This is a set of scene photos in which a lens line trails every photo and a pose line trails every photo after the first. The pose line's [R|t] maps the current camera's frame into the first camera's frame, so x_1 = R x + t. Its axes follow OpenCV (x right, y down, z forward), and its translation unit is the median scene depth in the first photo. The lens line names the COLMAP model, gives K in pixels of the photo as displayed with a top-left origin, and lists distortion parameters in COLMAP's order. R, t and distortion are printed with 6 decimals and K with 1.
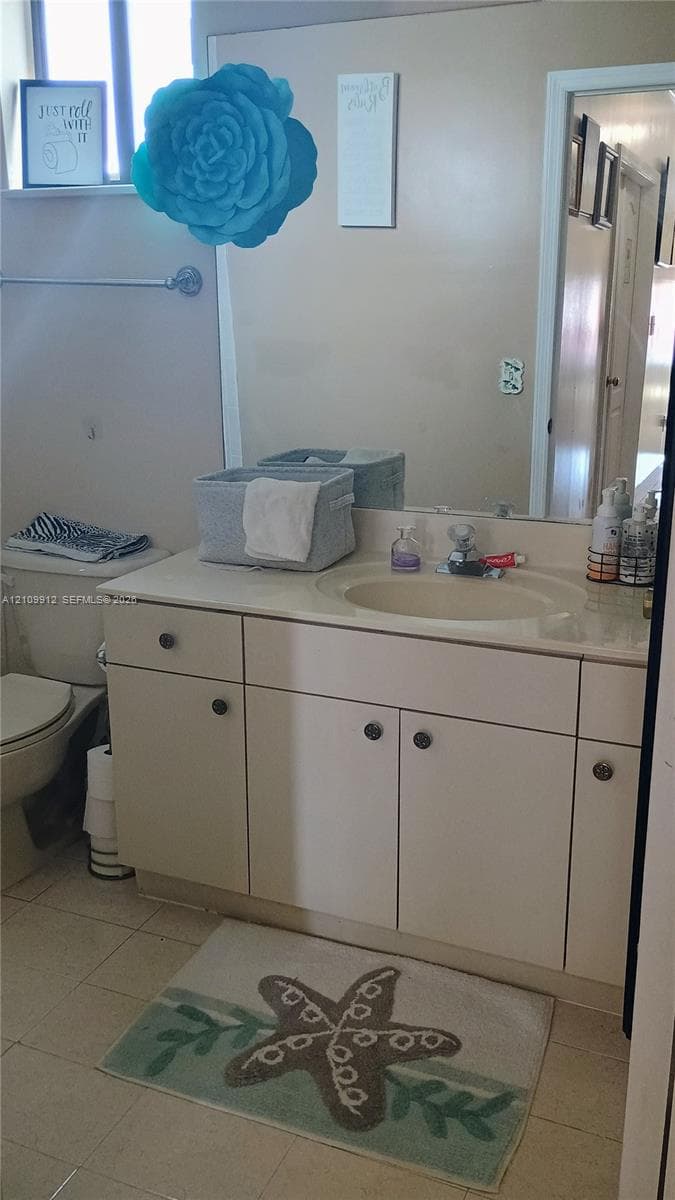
lens RADIAL K [[1045.1, 0, 337.5], [0, 1045.1, 600.0], [0, 0, 1]] dist [0.067020, -0.109927]
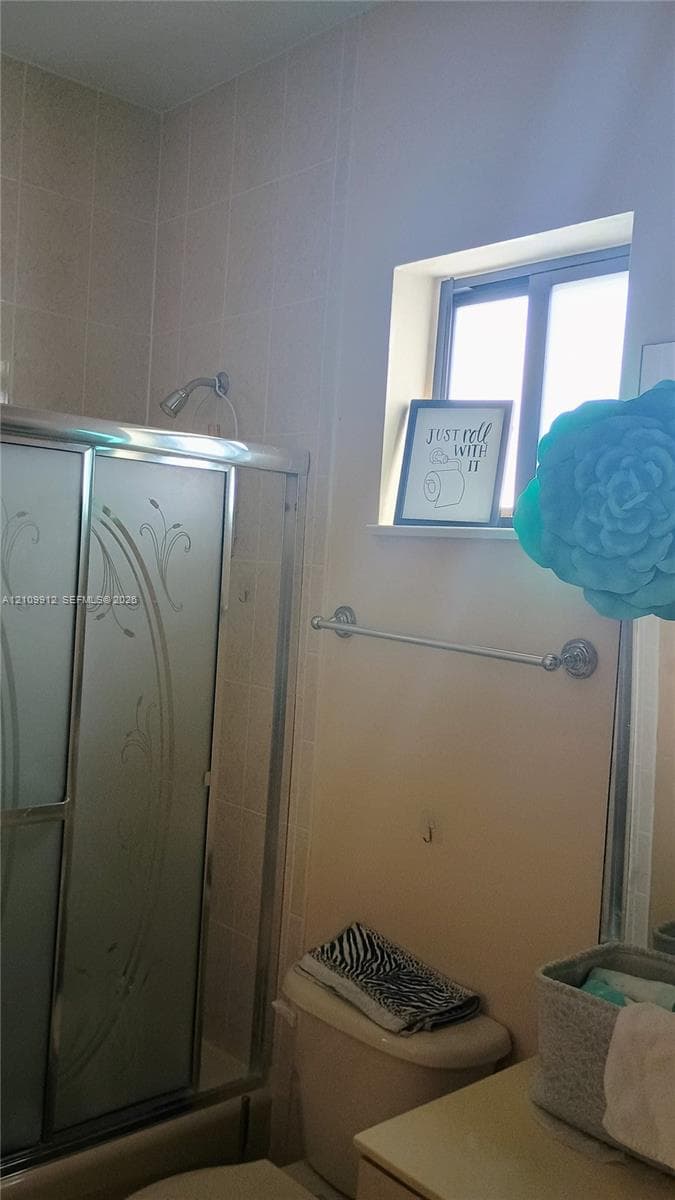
lens RADIAL K [[1019.3, 0, 333.9], [0, 1019.3, 616.7], [0, 0, 1]] dist [0.061243, -0.099309]
pose [[0.906600, 0.079380, -0.414457, -0.006943], [-0.173111, 0.965664, -0.193718, -0.171379], [0.384849, 0.247372, 0.889212, 0.319982]]
